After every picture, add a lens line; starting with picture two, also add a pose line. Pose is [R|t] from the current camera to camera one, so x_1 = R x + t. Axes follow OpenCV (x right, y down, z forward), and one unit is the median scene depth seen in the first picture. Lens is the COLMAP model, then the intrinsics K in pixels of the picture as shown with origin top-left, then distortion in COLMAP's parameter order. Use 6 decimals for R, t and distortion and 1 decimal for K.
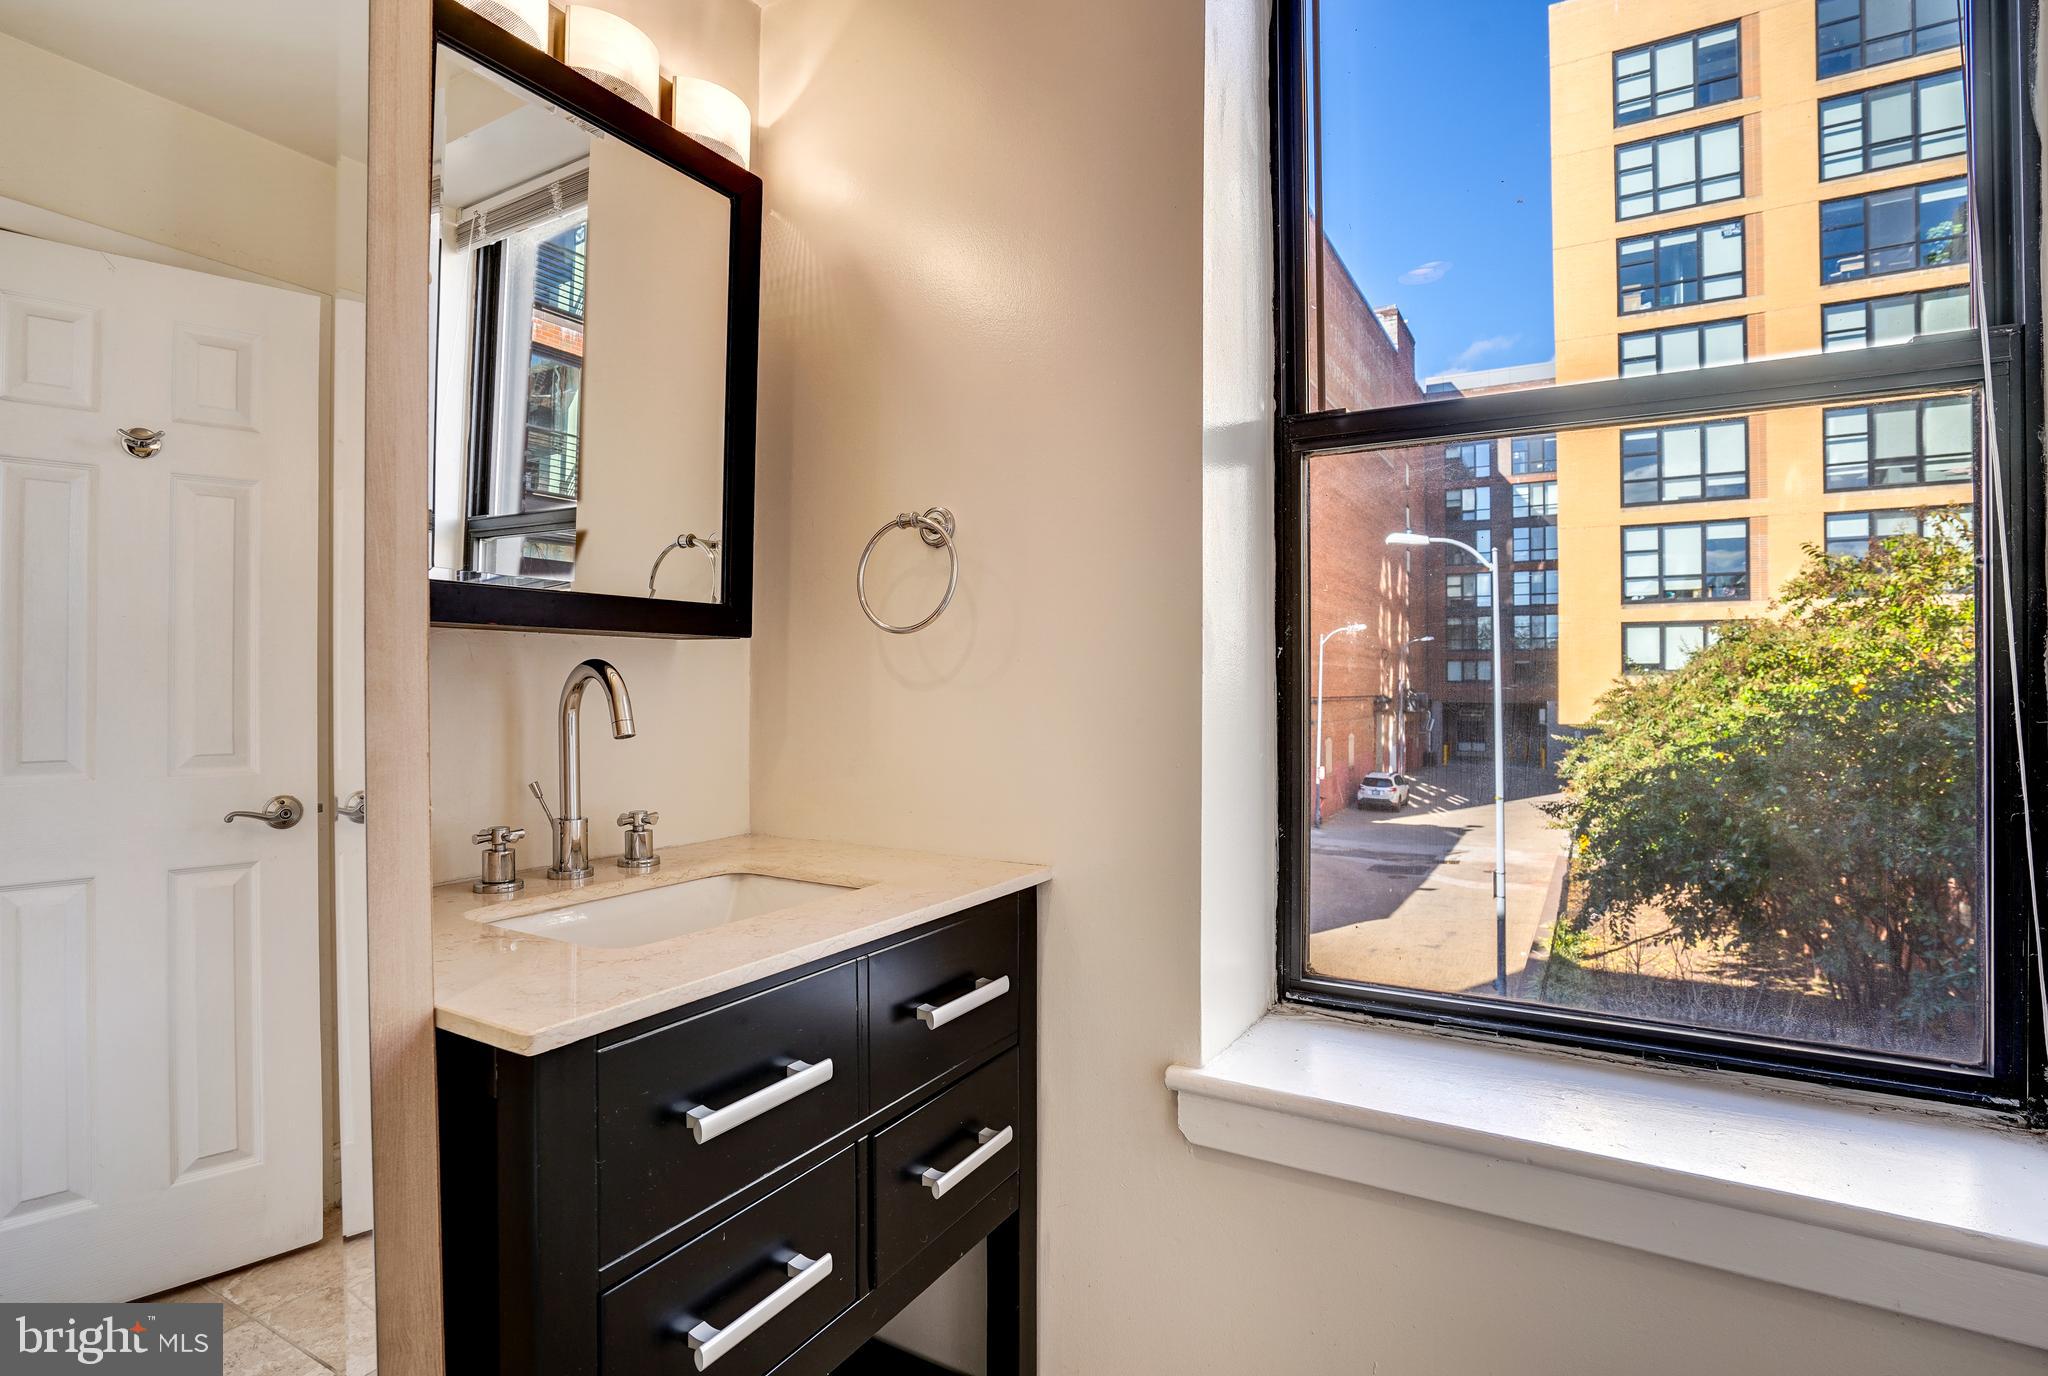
lens RADIAL K [[963.8, 0, 1024.8], [0, 963.8, 685.2], [0, 0, 1]] dist [-0.048905, 0.018387]
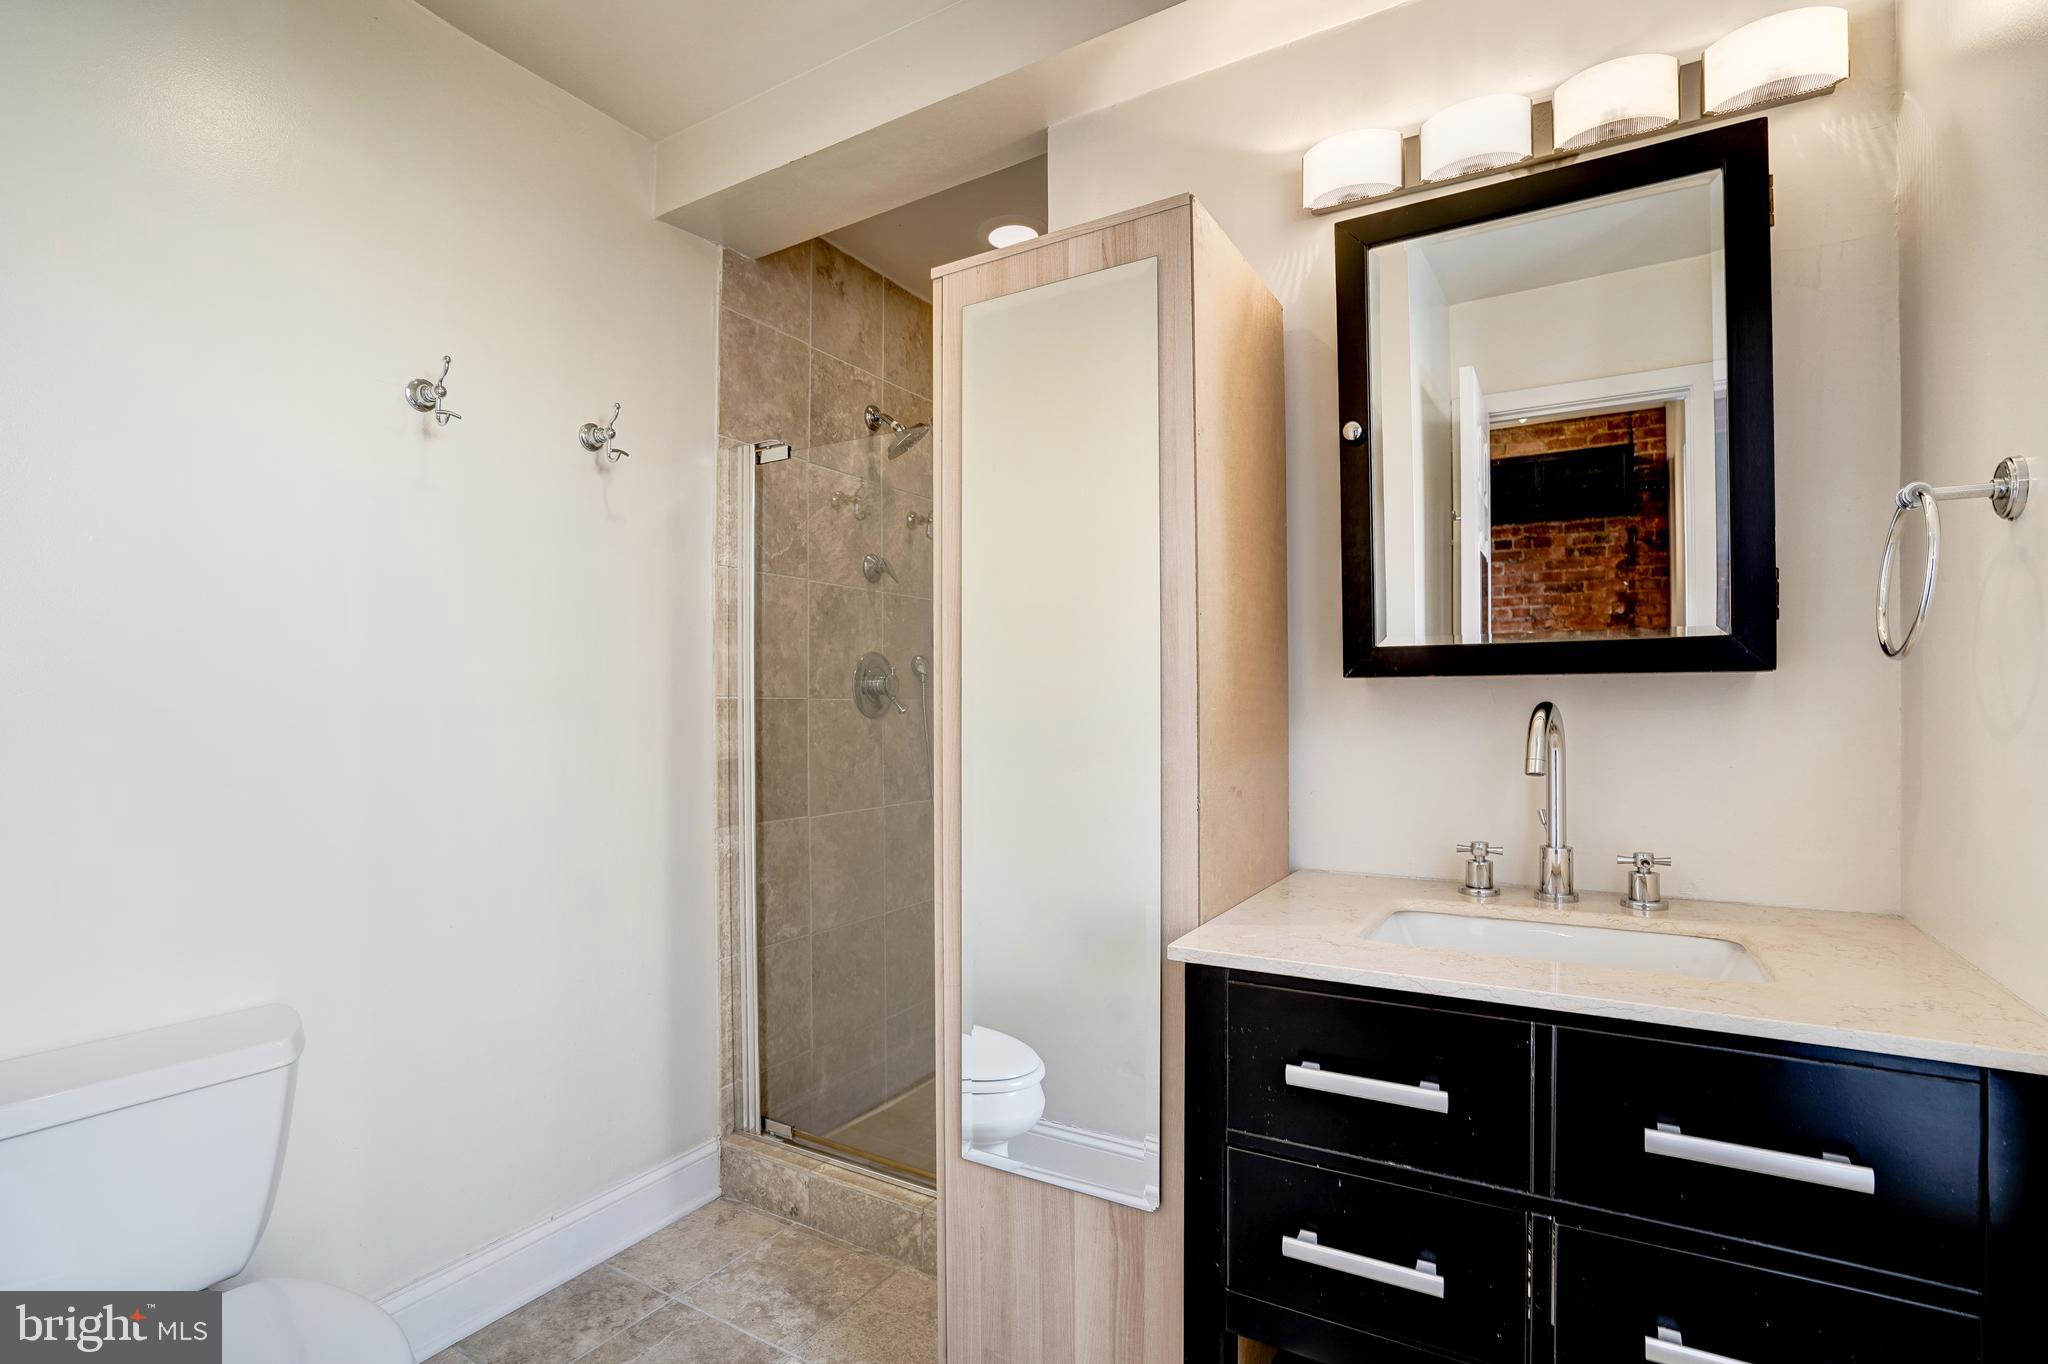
lens RADIAL K [[963.8, 0, 1023.0], [0, 963.8, 695.2], [0, 0, 1]] dist [-0.048905, 0.018387]
pose [[-0.001025, -0.004100, -0.999991, 0.615838], [0.011739, 0.999923, -0.004112, -0.035683], [0.999931, -0.011743, -0.000977, 0.395680]]
